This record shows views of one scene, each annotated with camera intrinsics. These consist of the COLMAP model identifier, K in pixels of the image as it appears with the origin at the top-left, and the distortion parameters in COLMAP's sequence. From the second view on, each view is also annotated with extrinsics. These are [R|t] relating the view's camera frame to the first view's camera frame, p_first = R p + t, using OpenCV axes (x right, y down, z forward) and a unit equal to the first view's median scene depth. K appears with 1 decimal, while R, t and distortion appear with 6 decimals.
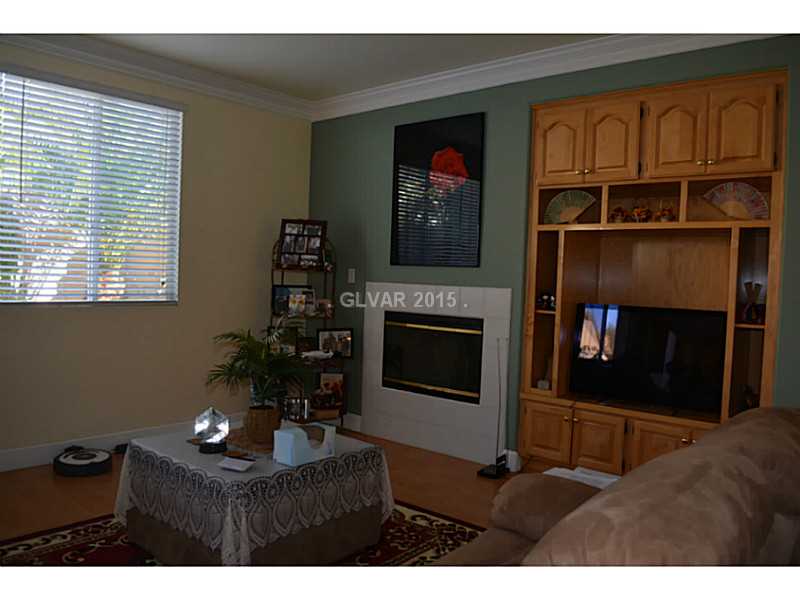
lens RADIAL K [[646.9, 0, 400.0], [0, 646.9, 300.0], [0, 0, 1]] dist [-0.041212, -0.007692]
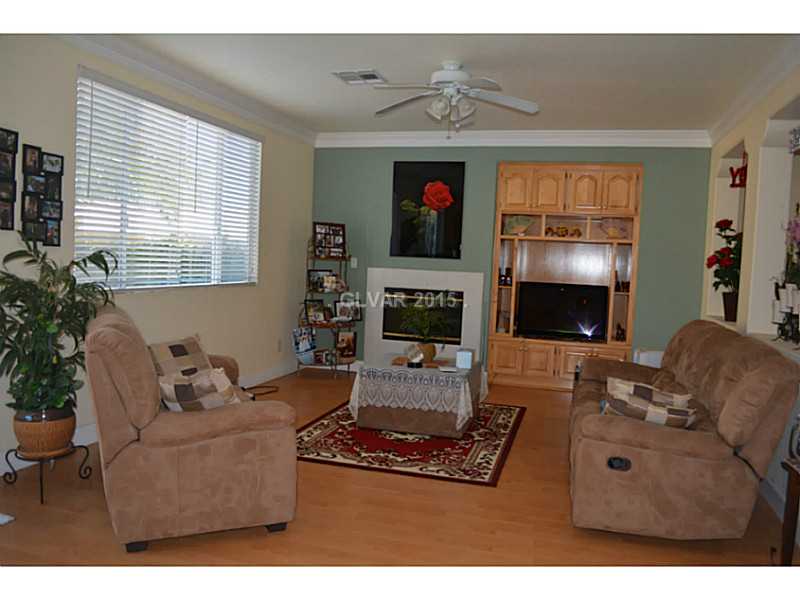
lens RADIAL K [[646.9, 0, 400.0], [0, 646.9, 300.0], [0, 0, 1]] dist [-0.041212, -0.007692]
pose [[0.907421, -0.021459, 0.419675, -0.650341], [0.003120, 0.999012, 0.044337, -0.020753], [-0.420212, -0.038923, 0.906591, -0.365797]]
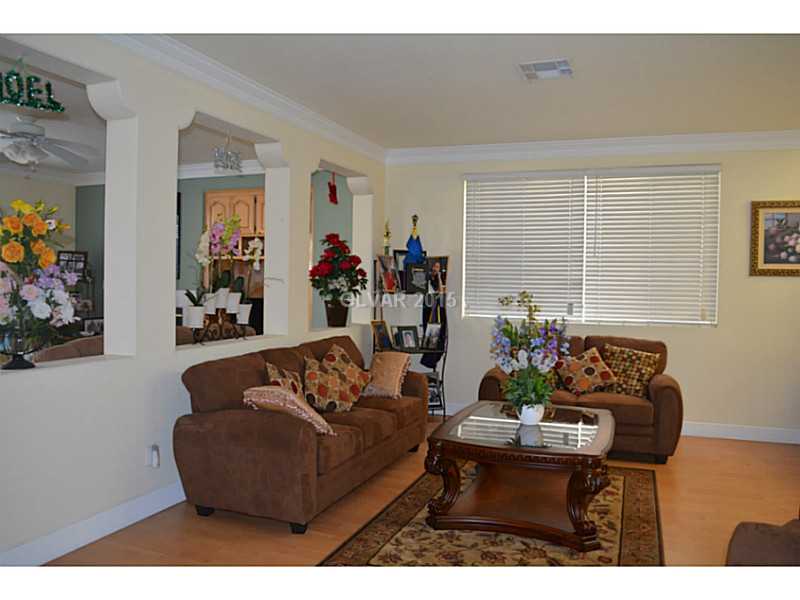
lens RADIAL K [[646.9, 0, 400.0], [0, 646.9, 300.0], [0, 0, 1]] dist [-0.041212, -0.007692]
pose [[0.943954, -0.030500, 0.328666, 0.105597], [0.031816, 0.999493, 0.001373, 0.025053], [-0.328541, 0.009161, 0.944445, -0.856681]]
